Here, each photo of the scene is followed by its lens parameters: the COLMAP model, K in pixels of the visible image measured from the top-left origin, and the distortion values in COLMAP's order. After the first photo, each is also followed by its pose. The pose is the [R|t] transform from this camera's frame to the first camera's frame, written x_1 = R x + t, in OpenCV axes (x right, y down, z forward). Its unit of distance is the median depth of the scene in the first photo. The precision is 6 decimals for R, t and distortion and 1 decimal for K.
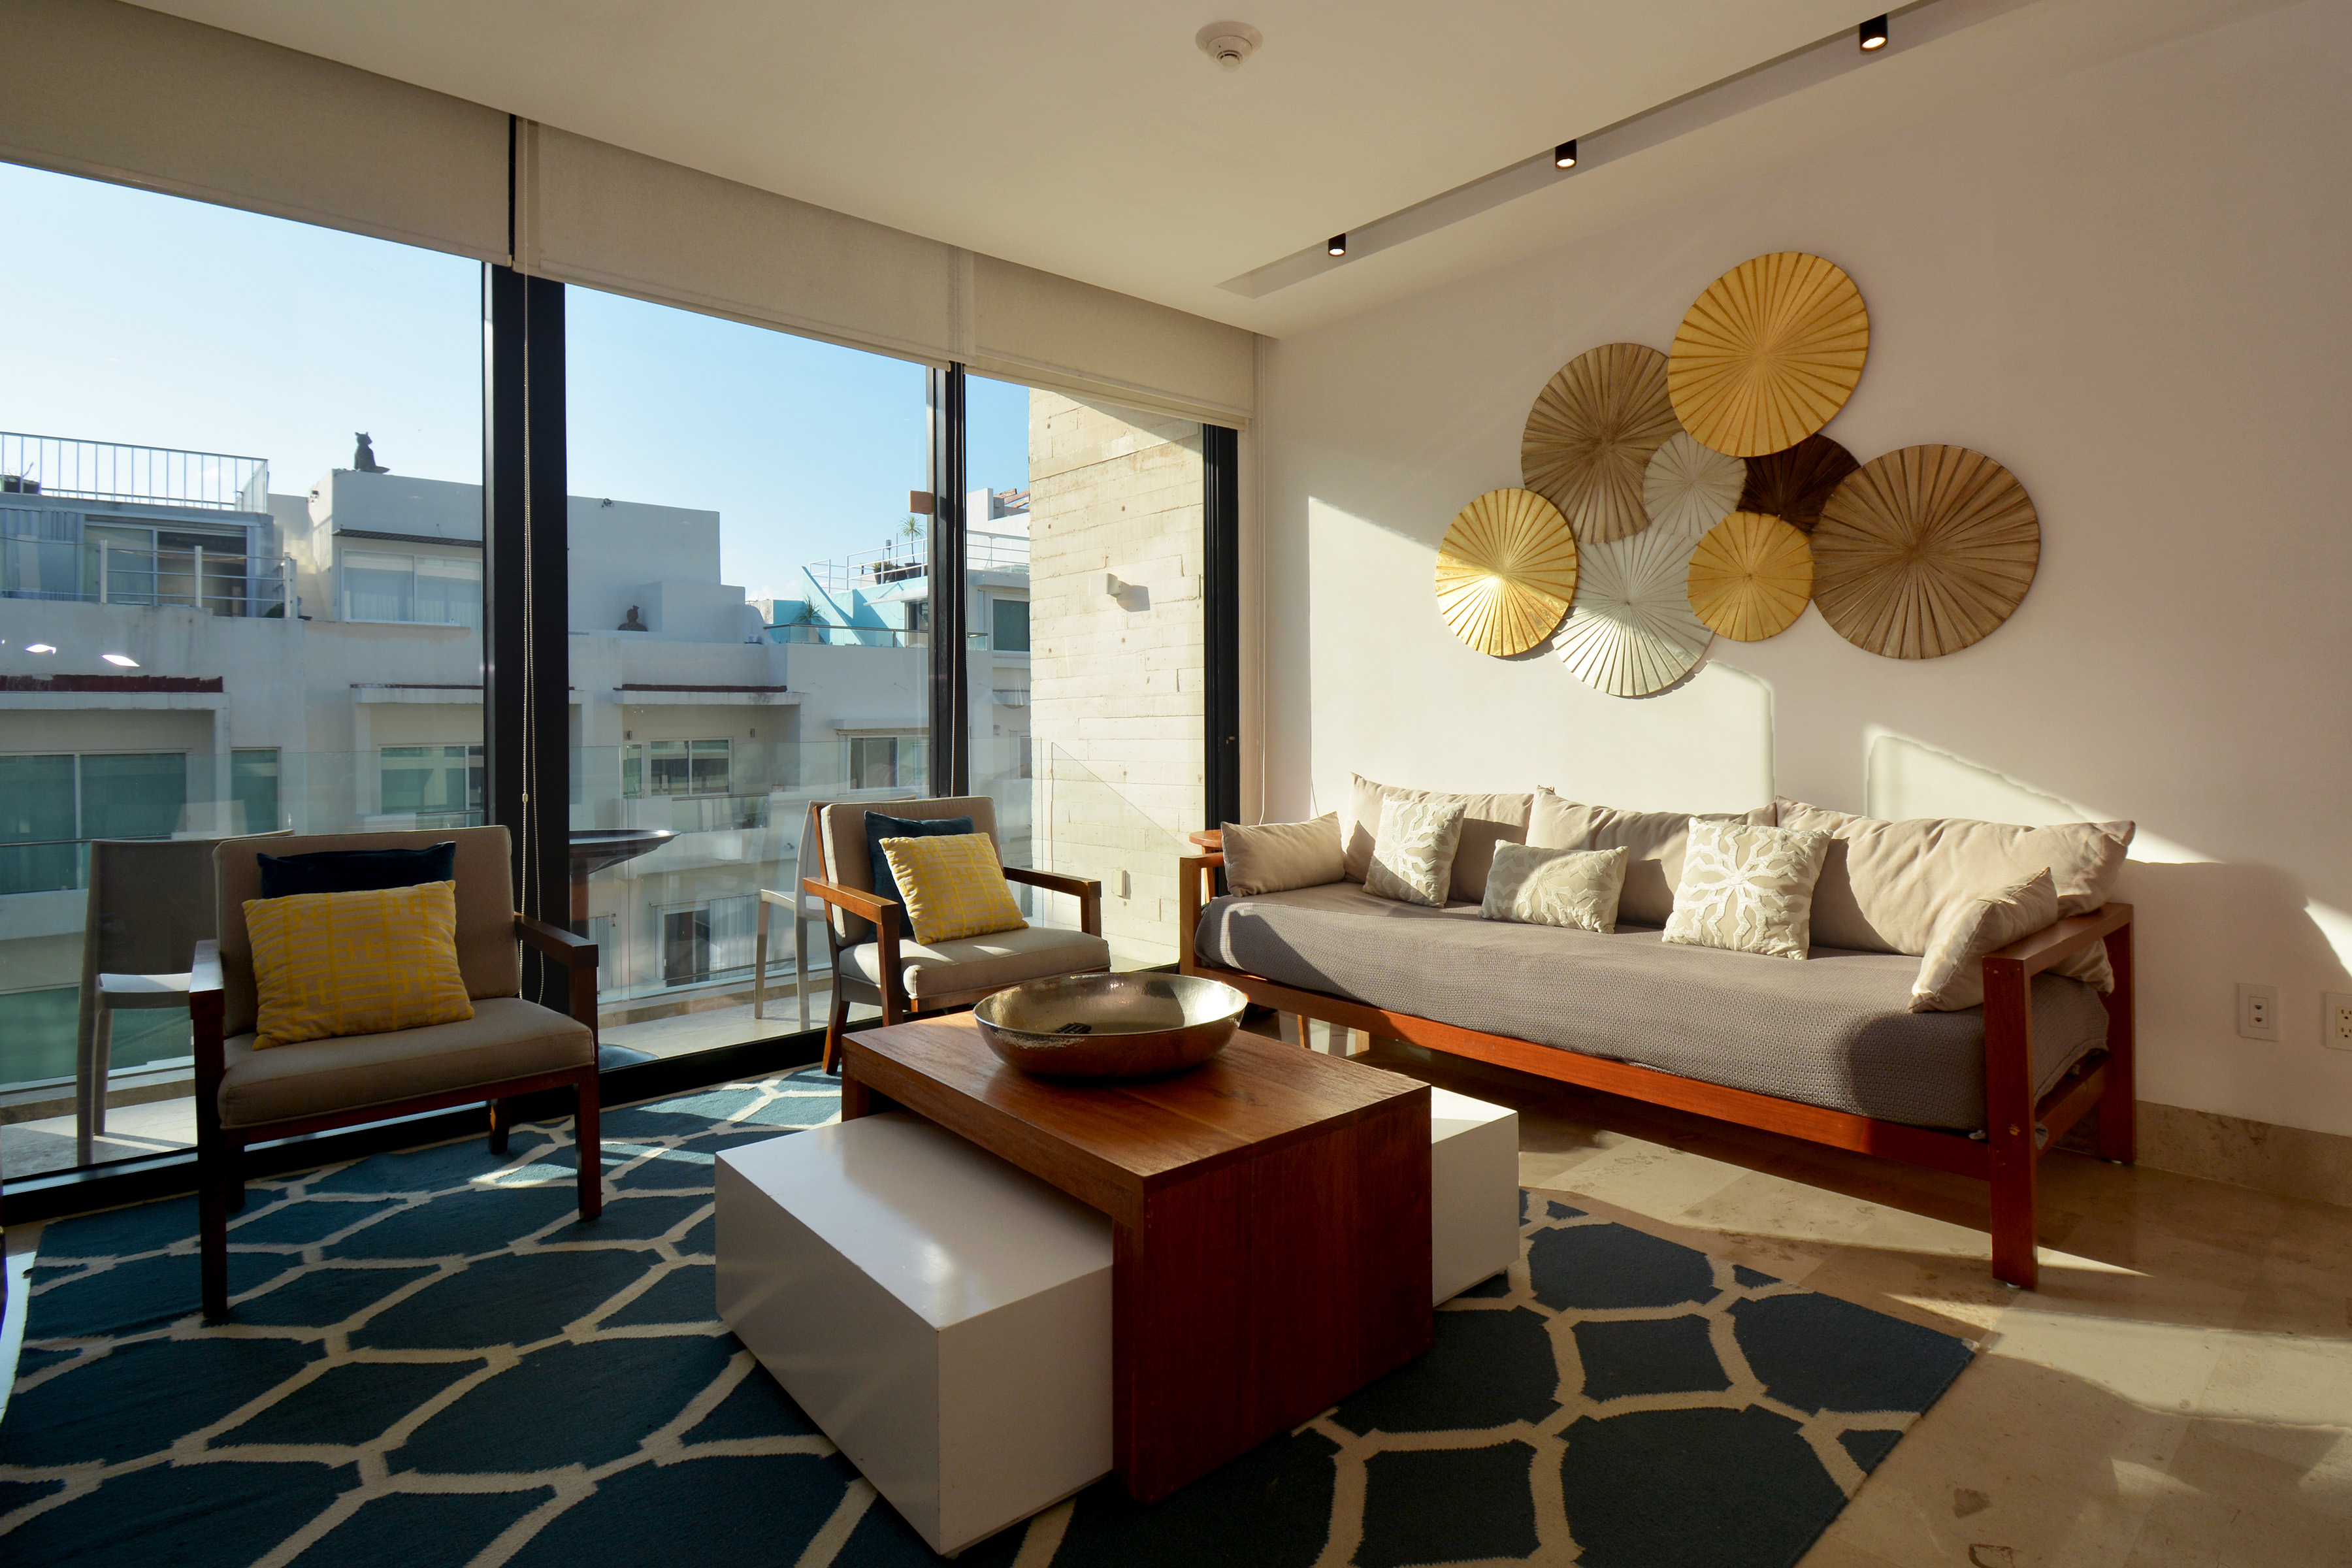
lens RADIAL K [[1165.0, 0, 1253.3], [0, 1165.0, 725.6], [0, 0, 1]] dist [0.004818, -0.000947]
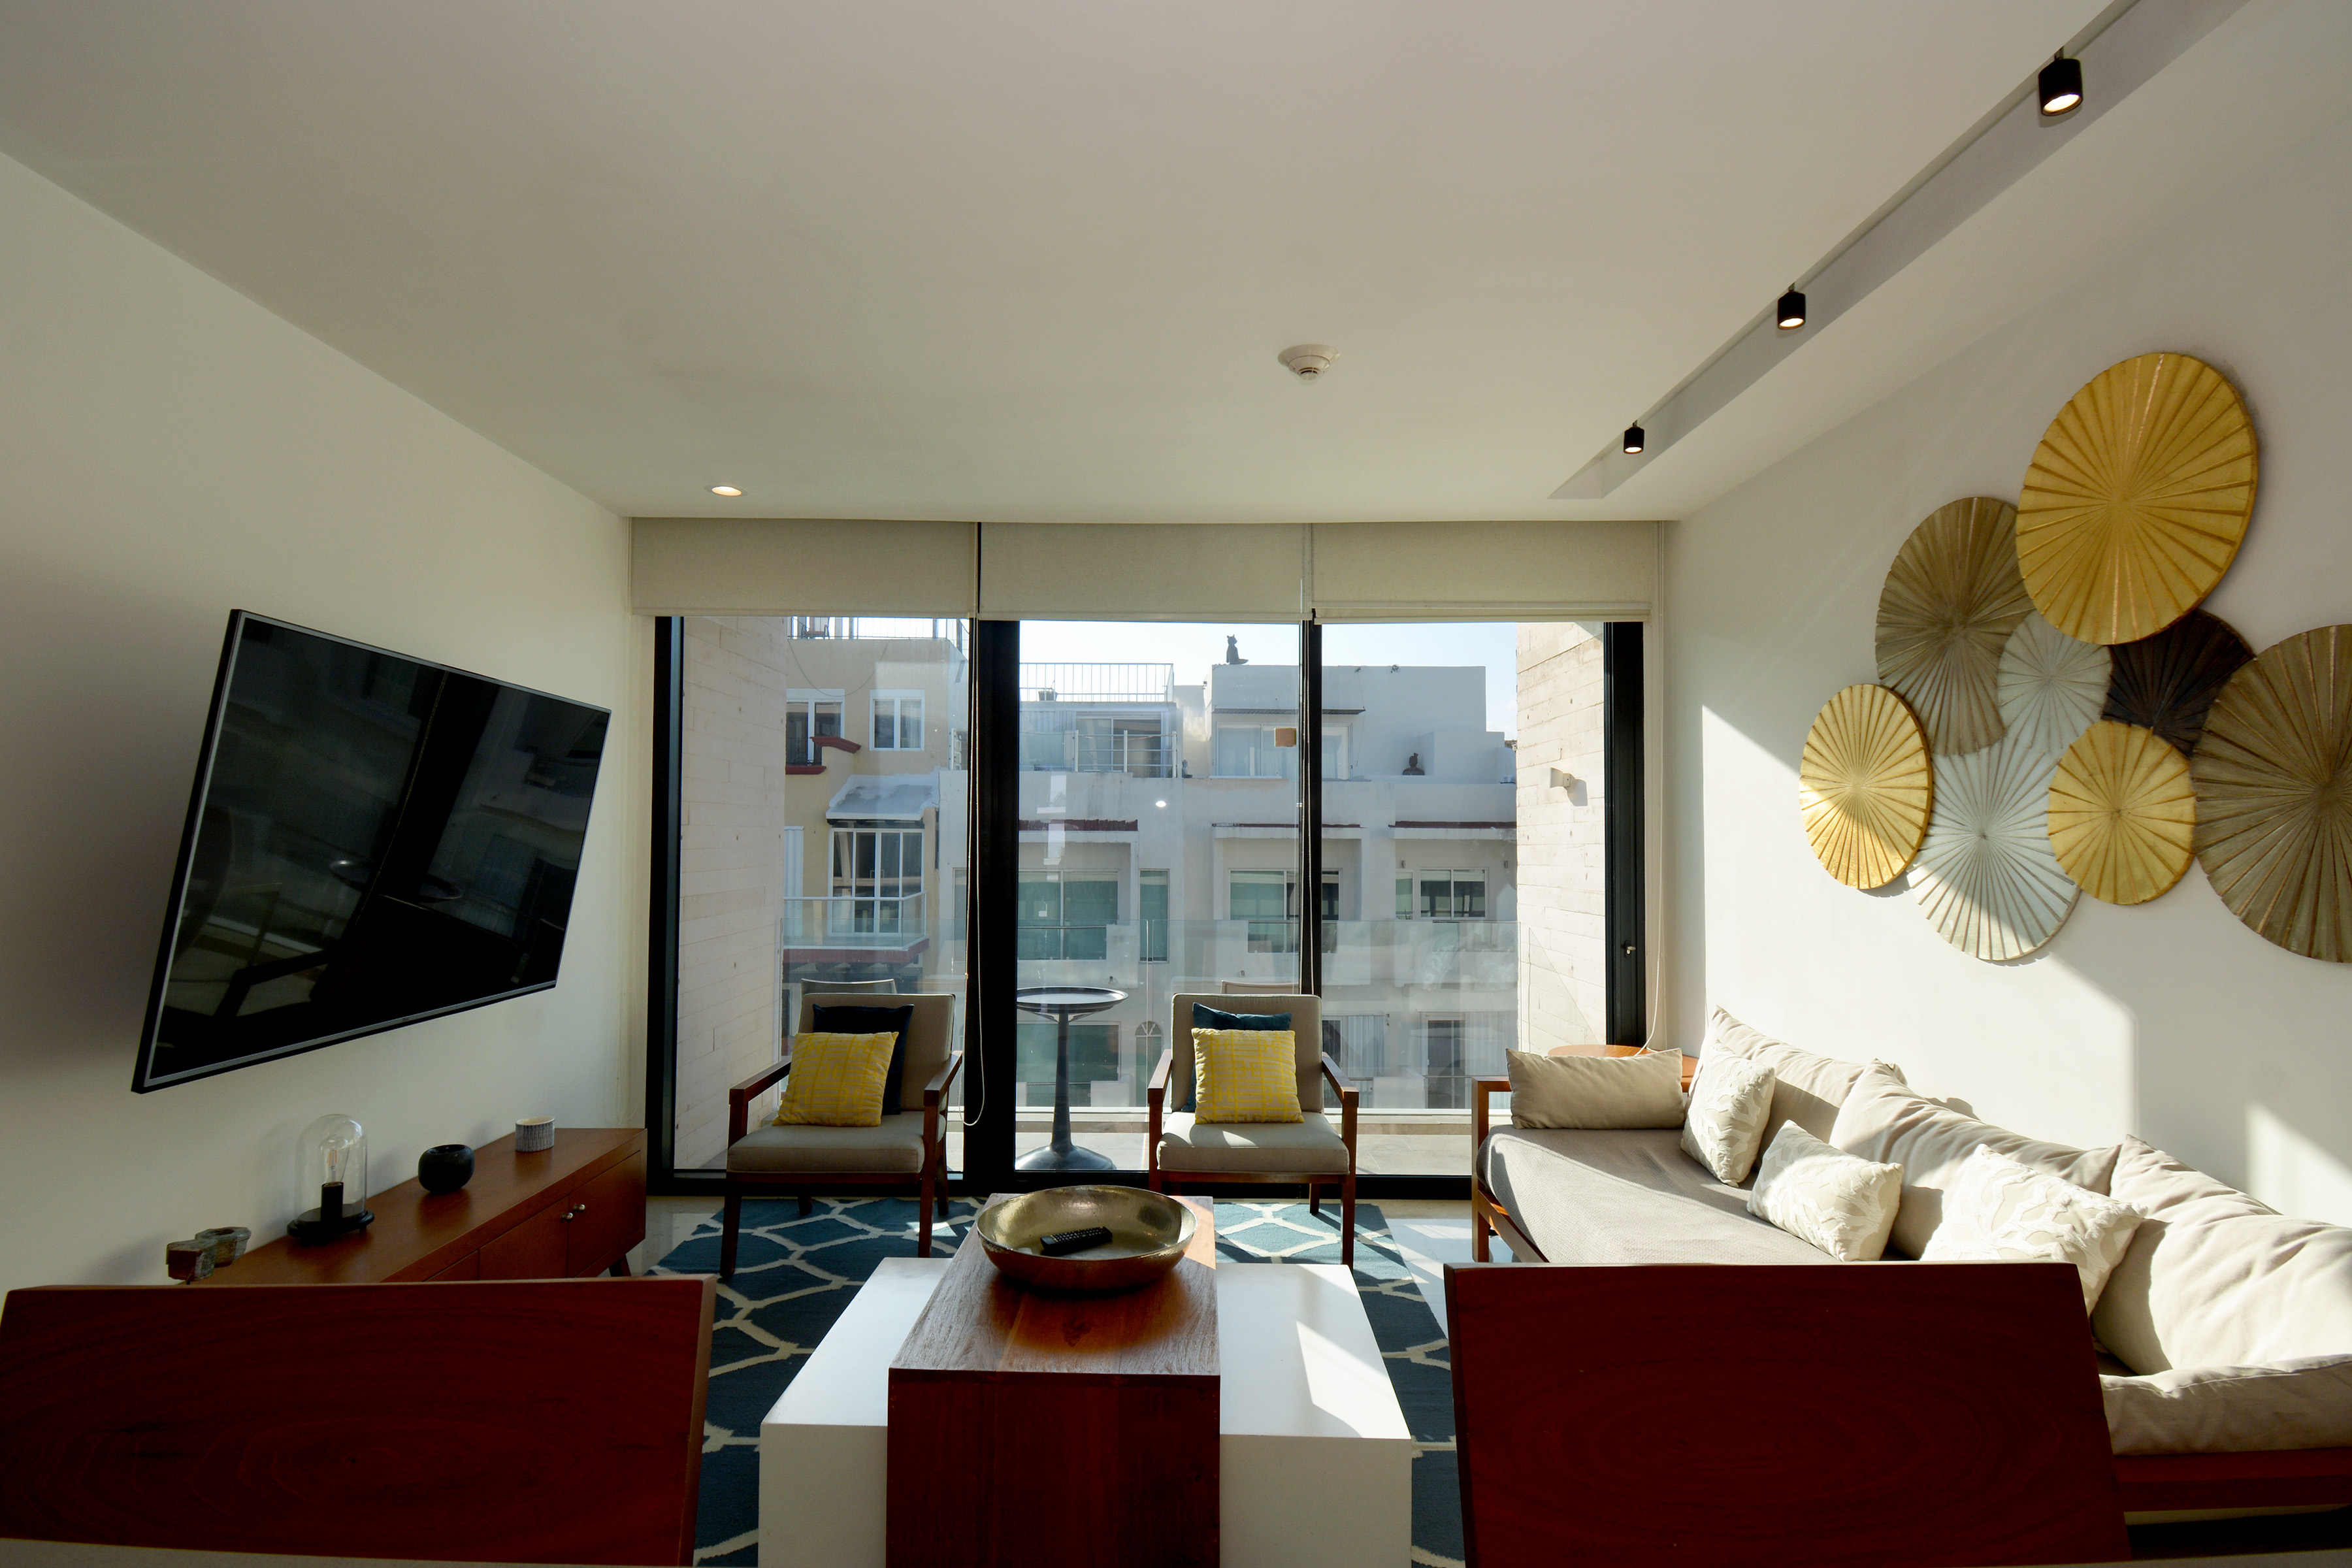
lens RADIAL K [[1109.5, 0, 1171.4], [0, 1109.5, 807.9], [0, 0, 1]] dist [0.015652, -0.025443]
pose [[0.732791, -0.006948, -0.680418, 0.462171], [-0.017036, 0.999447, -0.028553, -0.101872], [0.680241, 0.032515, 0.732267, 0.121973]]
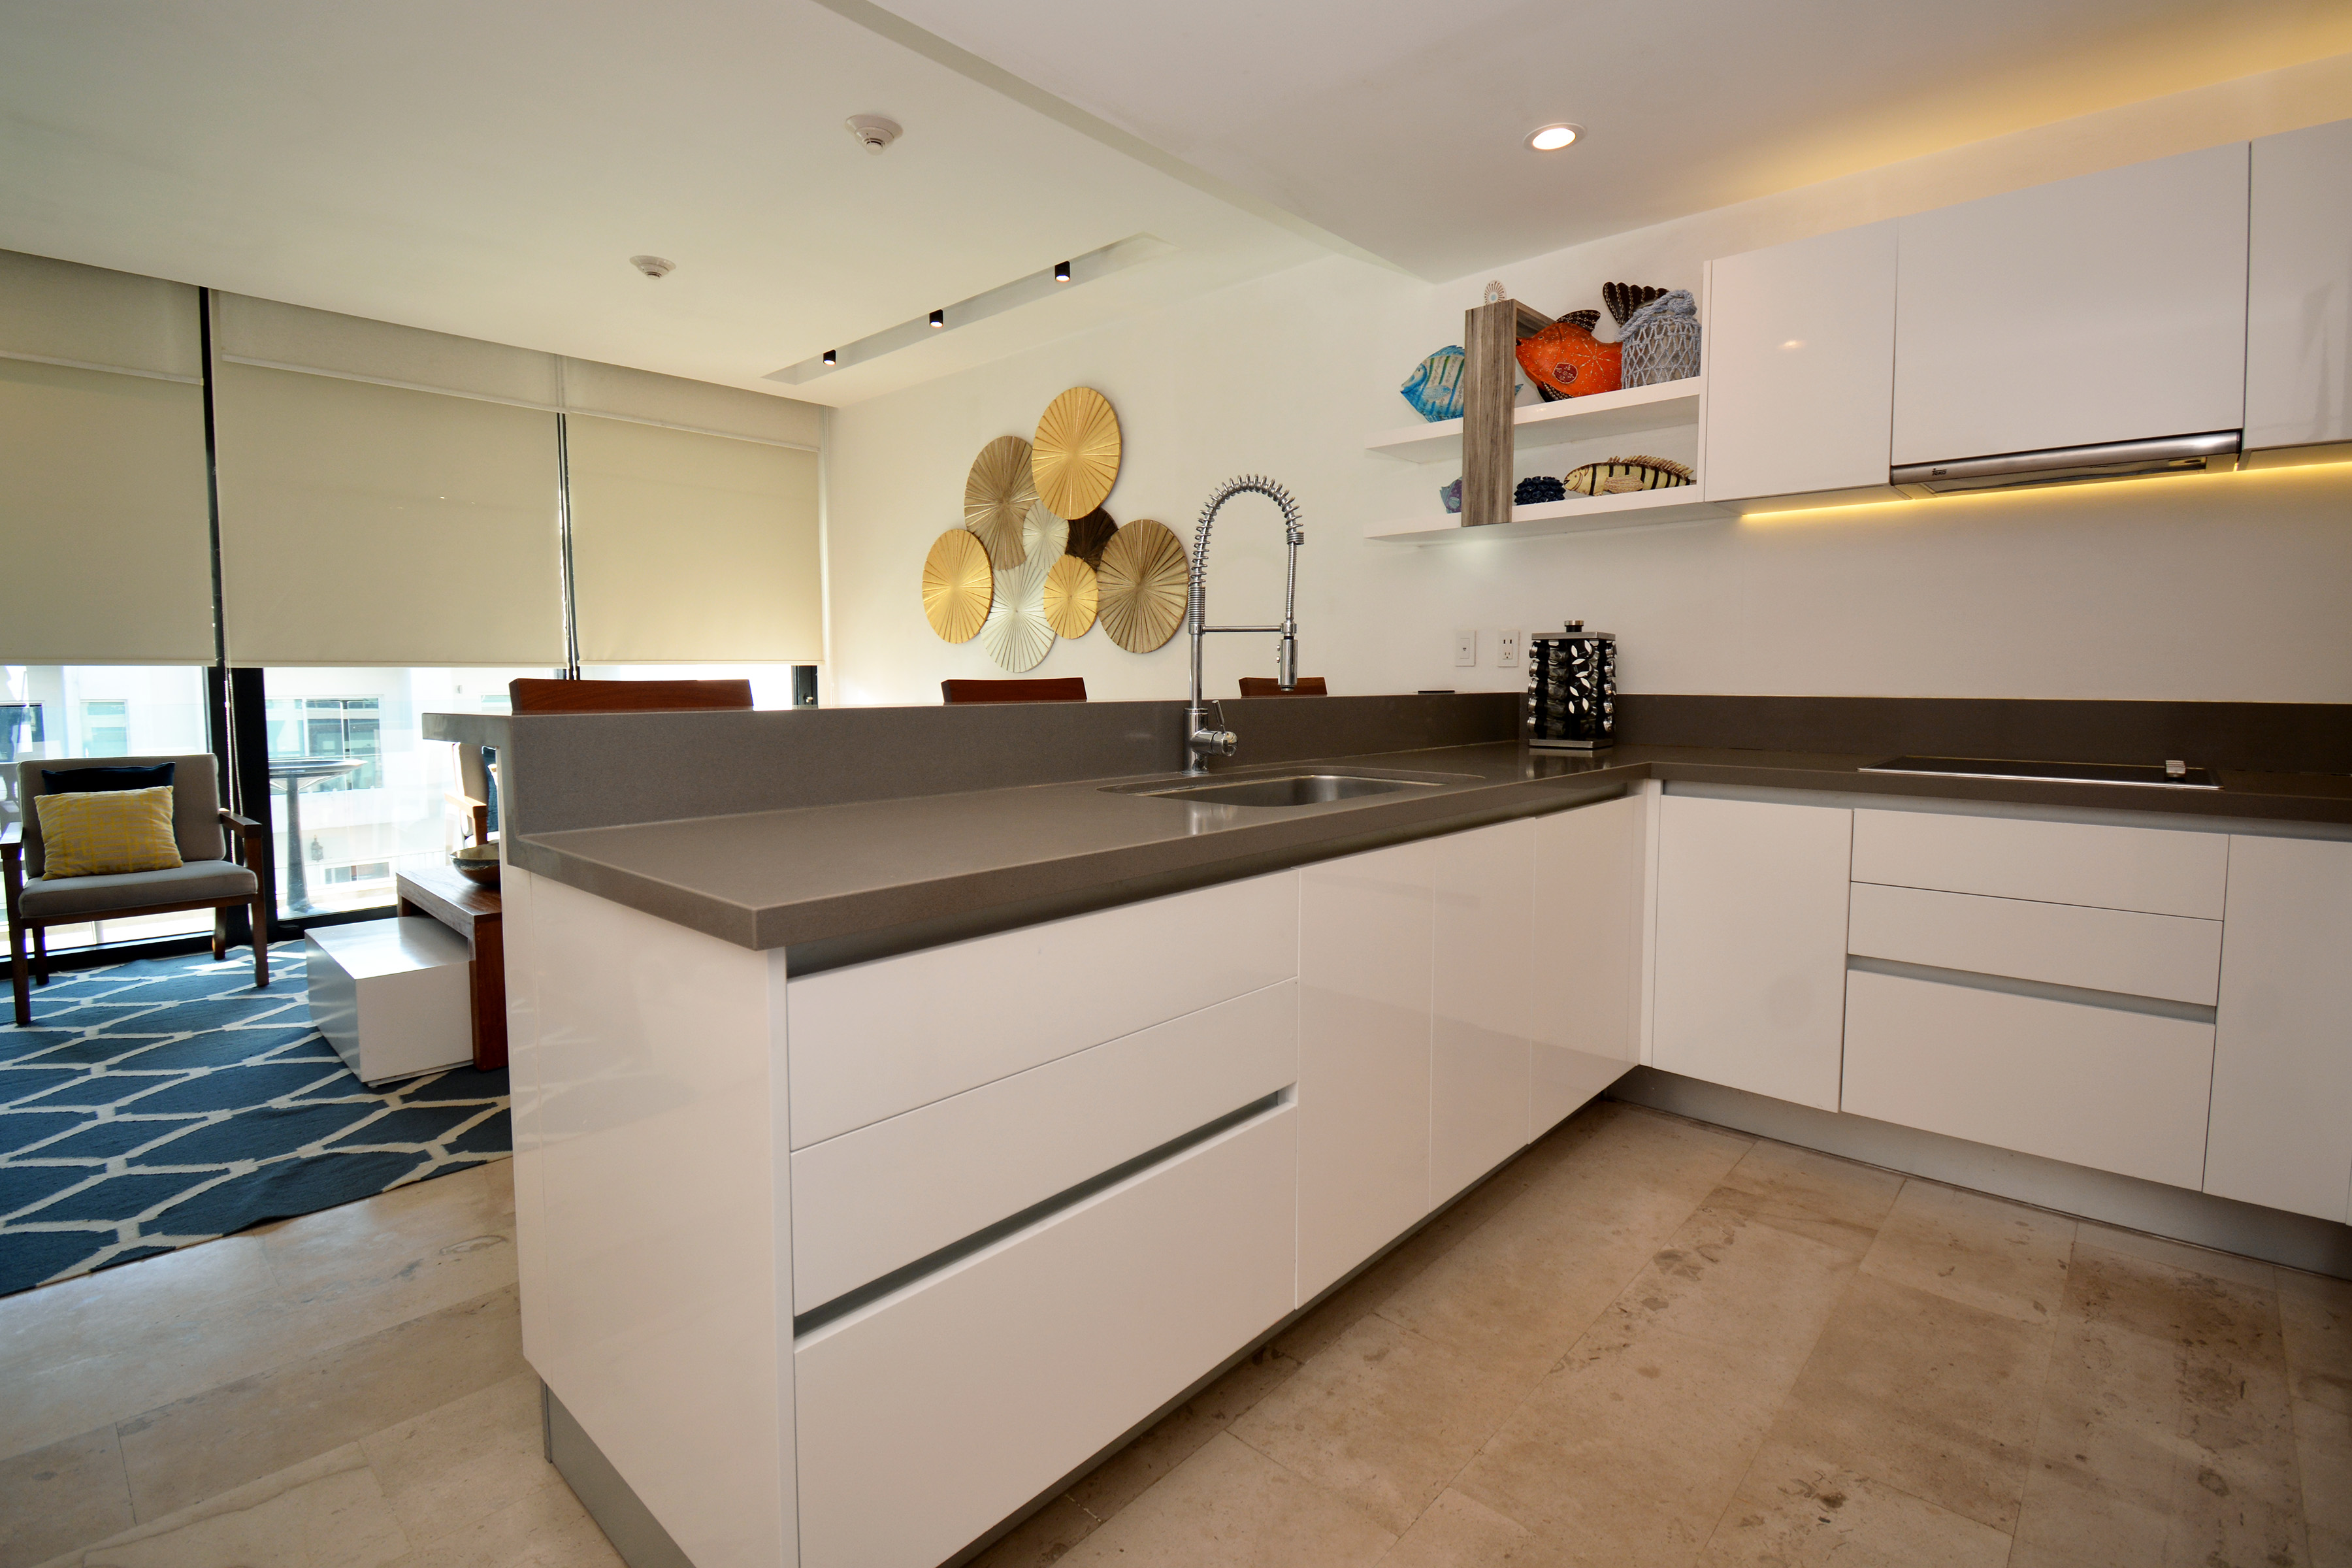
lens RADIAL K [[1061.1, 0, 1163.3], [0, 1061.1, 752.3], [0, 0, 1]] dist [0.016510, -0.019564]
pose [[0.997330, 0.003035, 0.072960, 0.446700], [-0.007644, 0.997986, 0.062975, -0.011554], [-0.072622, -0.063364, 0.995345, -0.429552]]
